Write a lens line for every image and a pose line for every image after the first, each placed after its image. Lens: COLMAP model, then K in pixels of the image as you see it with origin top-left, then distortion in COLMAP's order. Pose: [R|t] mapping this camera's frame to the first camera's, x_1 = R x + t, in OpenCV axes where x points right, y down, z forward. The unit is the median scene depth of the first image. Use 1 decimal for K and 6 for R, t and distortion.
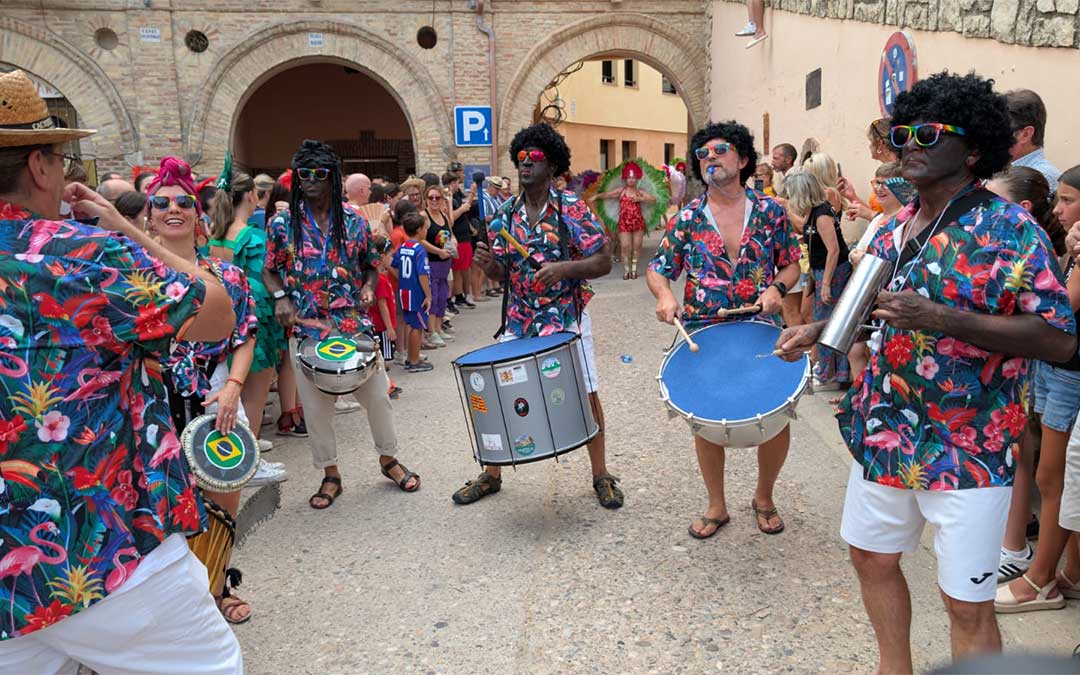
lens RADIAL K [[853.2, 0, 546.8], [0, 853.2, 333.8], [0, 0, 1]] dist [0.000412, -0.003675]
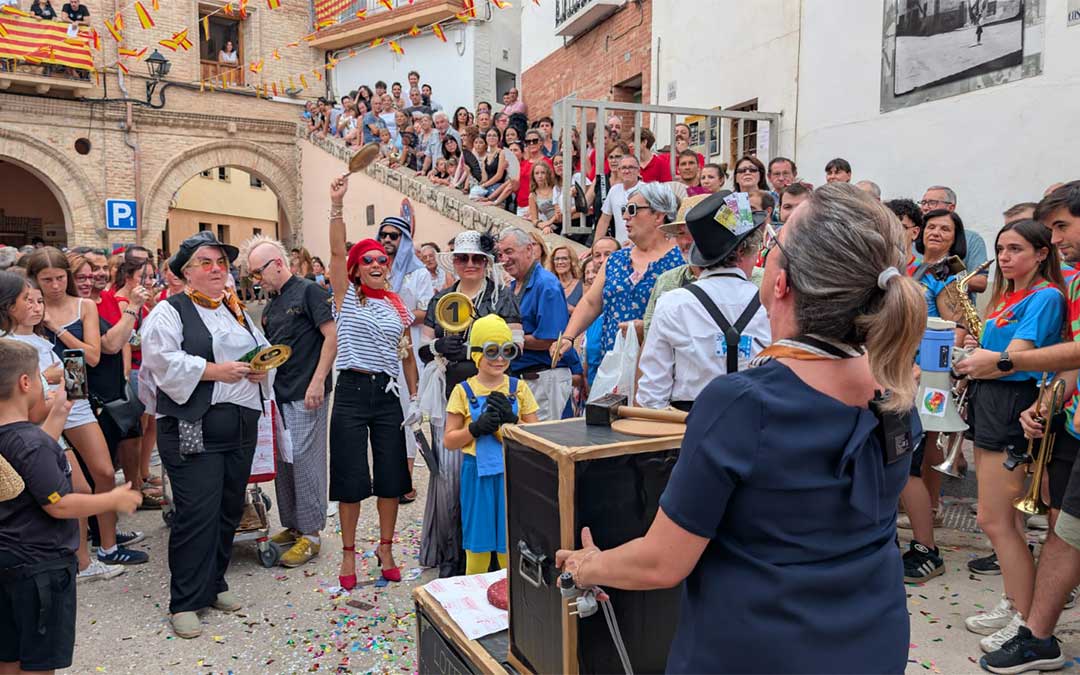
lens RADIAL K [[853.2, 0, 497.4], [0, 853.2, 337.6], [0, 0, 1]] dist [0.000412, -0.003675]
pose [[0.904577, -0.009050, 0.426215, -0.126699], [0.045347, 0.996145, -0.075091, 0.071683], [-0.423892, 0.087253, 0.901500, -0.422156]]
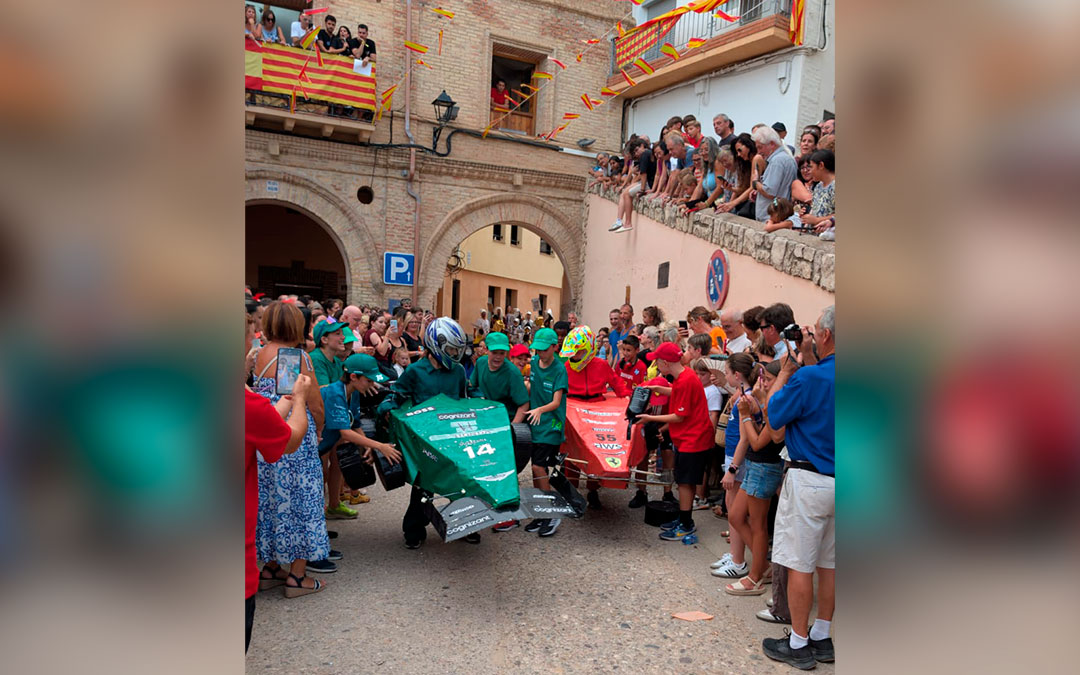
lens RADIAL K [[737.4, 0, 571.1], [0, 737.4, 448.7], [0, 0, 1]] dist [-0.027912, -0.001231]
pose [[0.977372, 0.054620, 0.204354, -0.045977], [-0.053988, 0.998504, -0.008672, 0.016016], [-0.204522, -0.002557, 0.978859, -0.110966]]
